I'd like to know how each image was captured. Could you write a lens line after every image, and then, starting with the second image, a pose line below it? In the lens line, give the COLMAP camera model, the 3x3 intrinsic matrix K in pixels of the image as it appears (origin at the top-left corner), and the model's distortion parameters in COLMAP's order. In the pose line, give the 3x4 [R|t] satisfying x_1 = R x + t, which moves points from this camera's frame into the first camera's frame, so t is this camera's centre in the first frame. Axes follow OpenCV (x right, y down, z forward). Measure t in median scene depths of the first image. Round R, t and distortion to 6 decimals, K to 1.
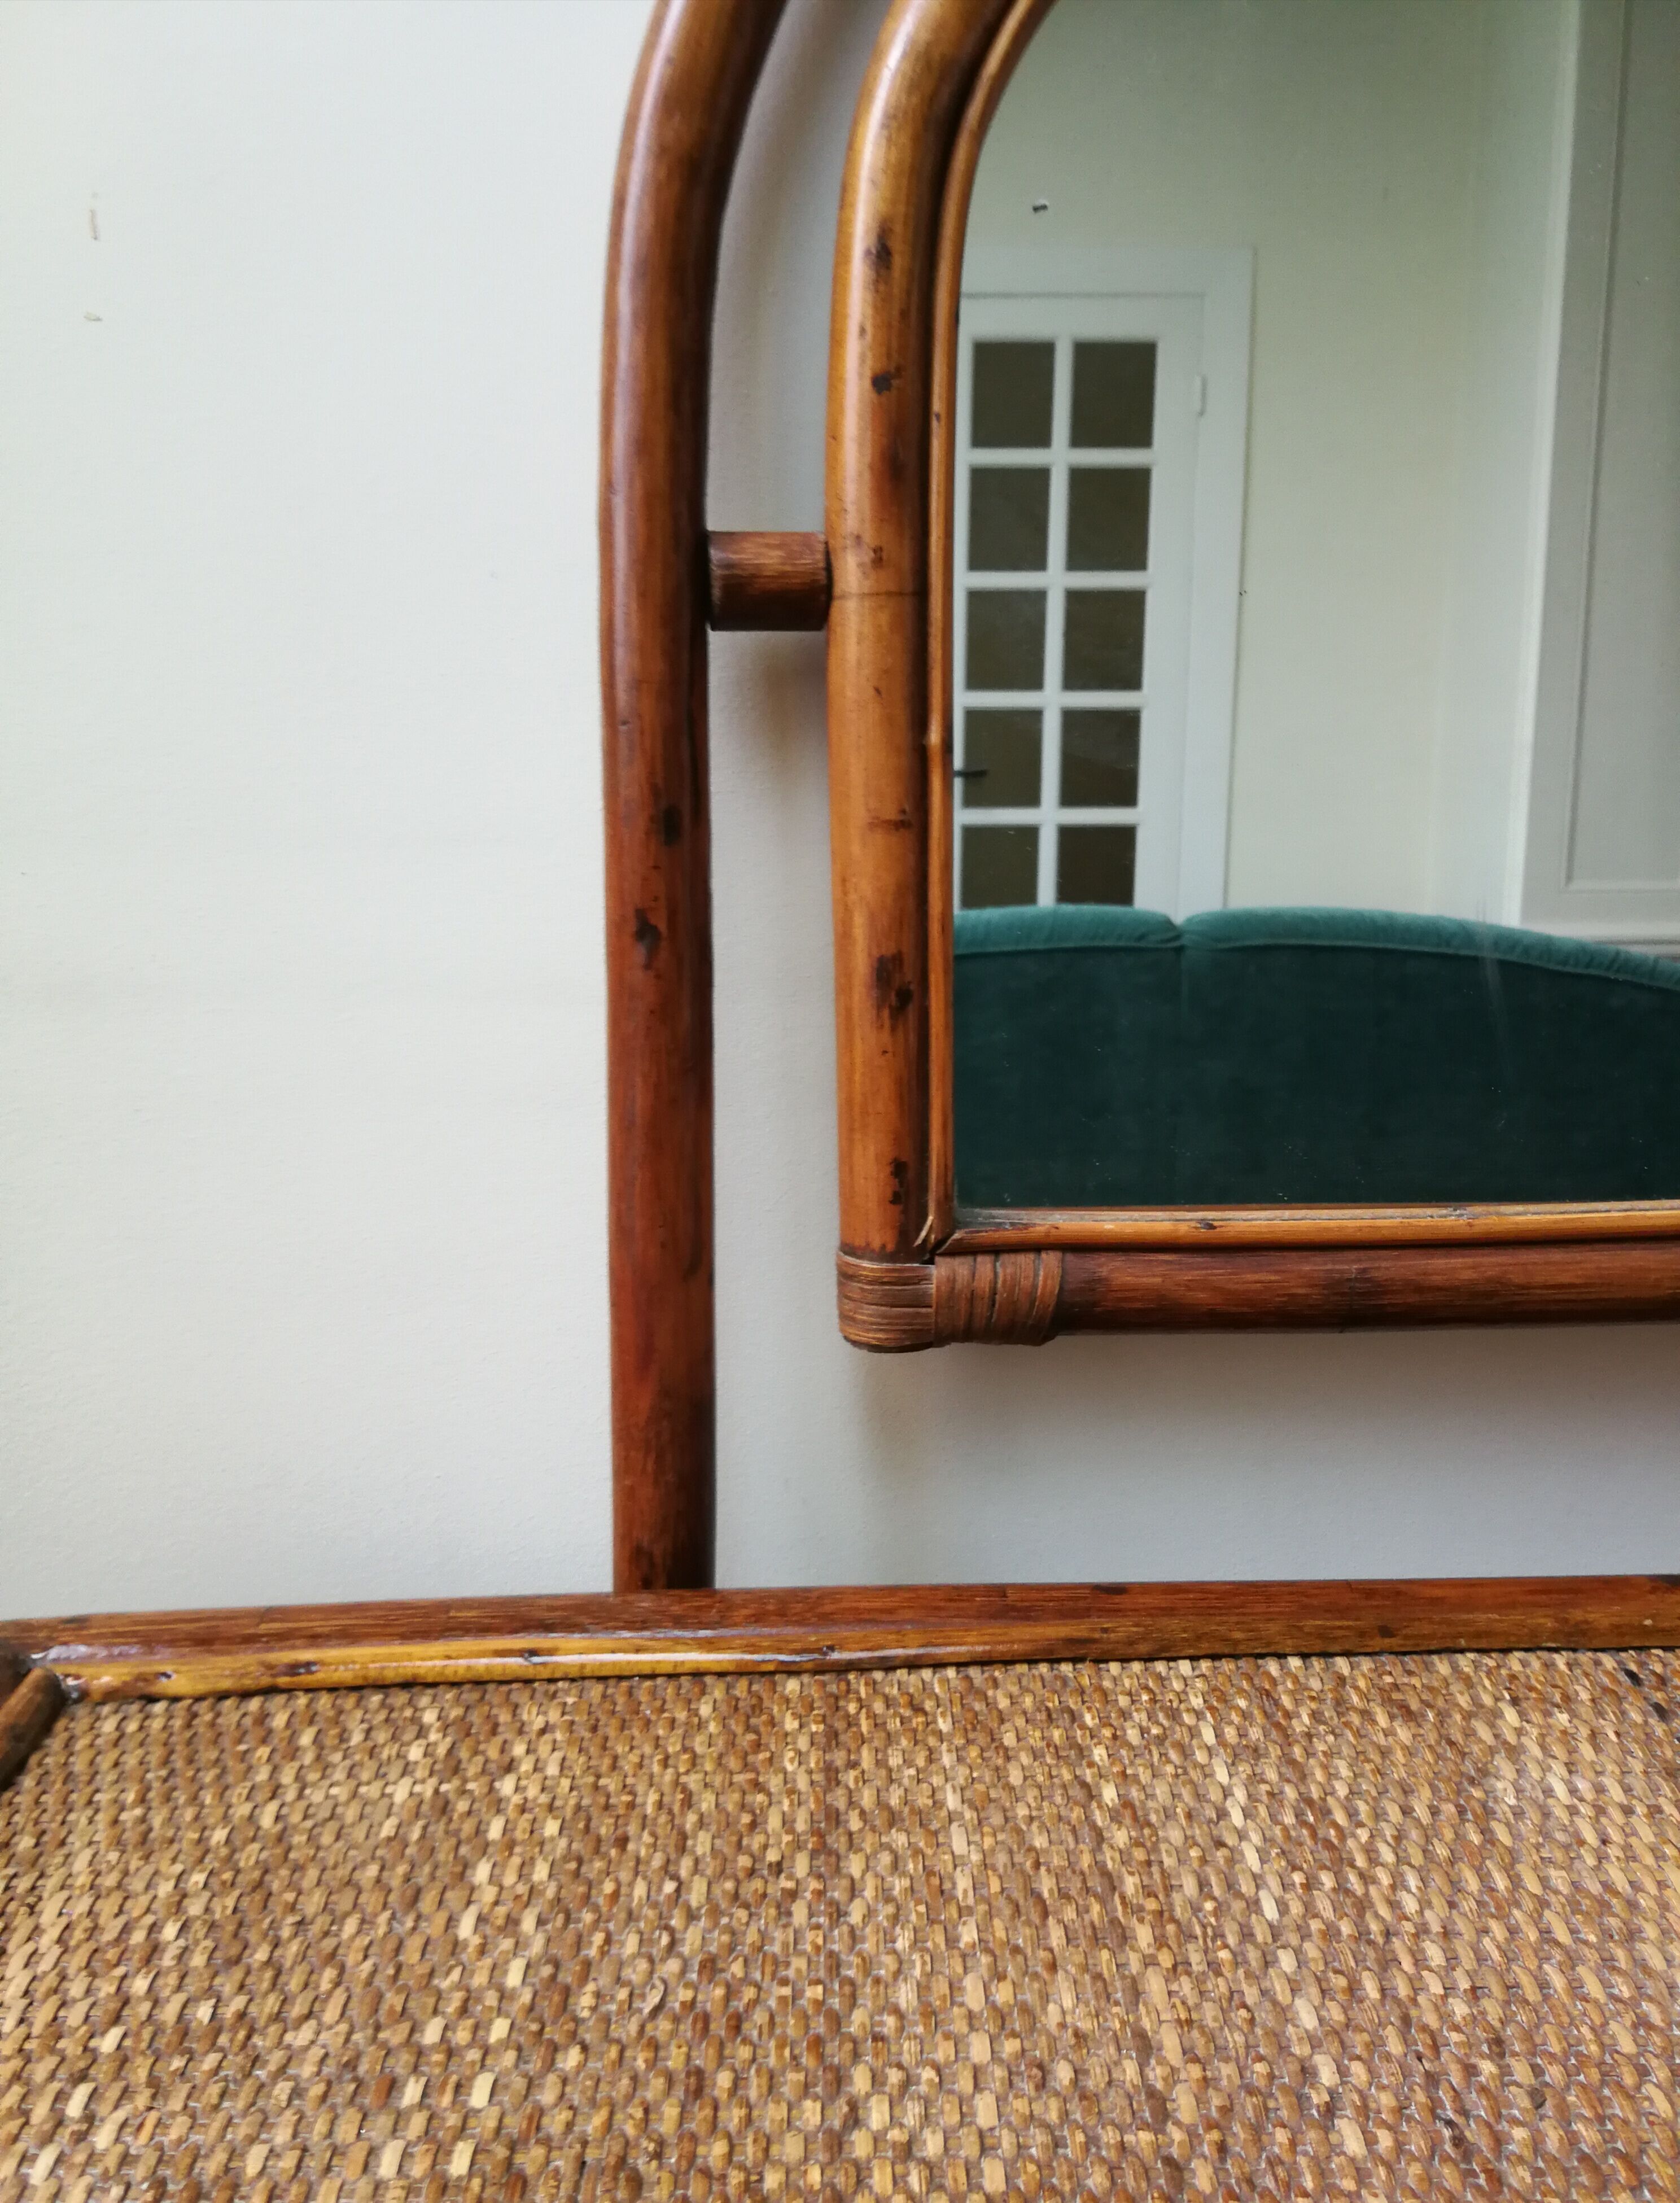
lens RADIAL K [[1881.2, 0, 840.0], [0, 1881.2, 1101.5], [0, 0, 1]] dist [0.006469, -0.021942]
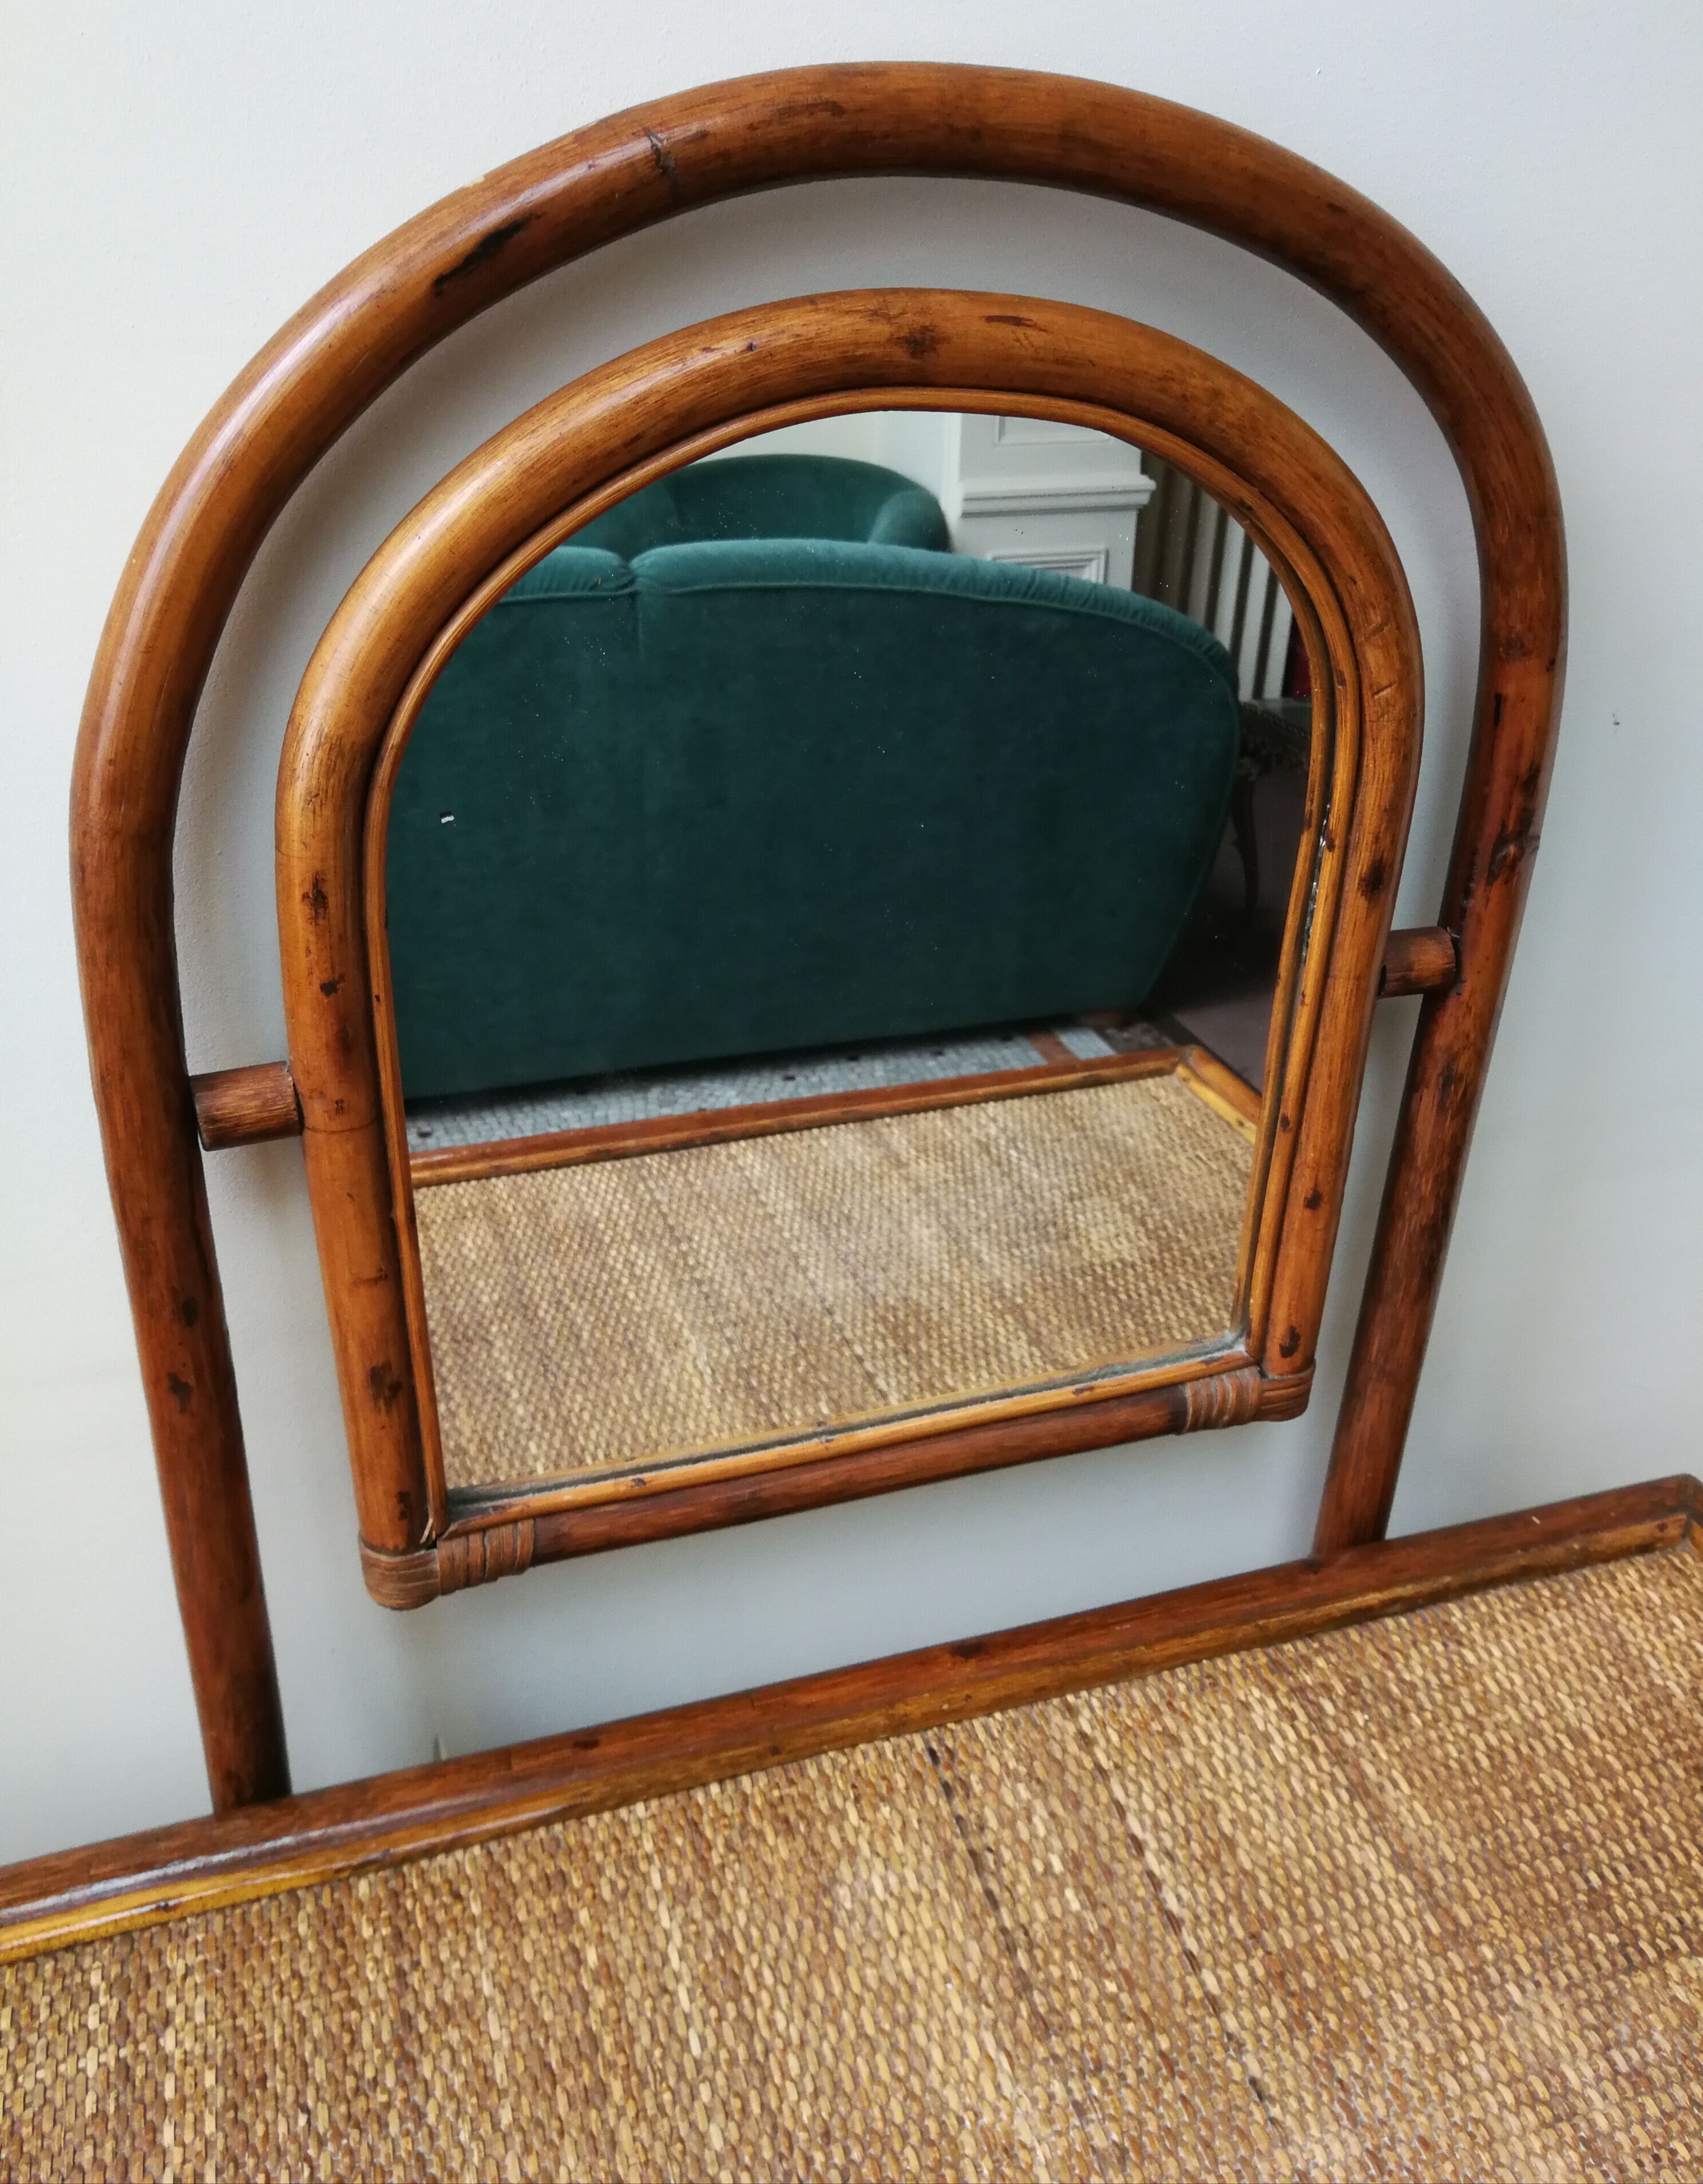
lens RADIAL K [[1872.7, 0, 851.5], [0, 1872.7, 1092.0], [0, 0, 1]] dist [0.007940, -0.024618]
pose [[0.959609, -0.106874, 0.260248, 0.025909], [0.027447, 0.956188, 0.291464, -0.716771], [-0.279996, -0.272548, 0.920500, -0.246980]]
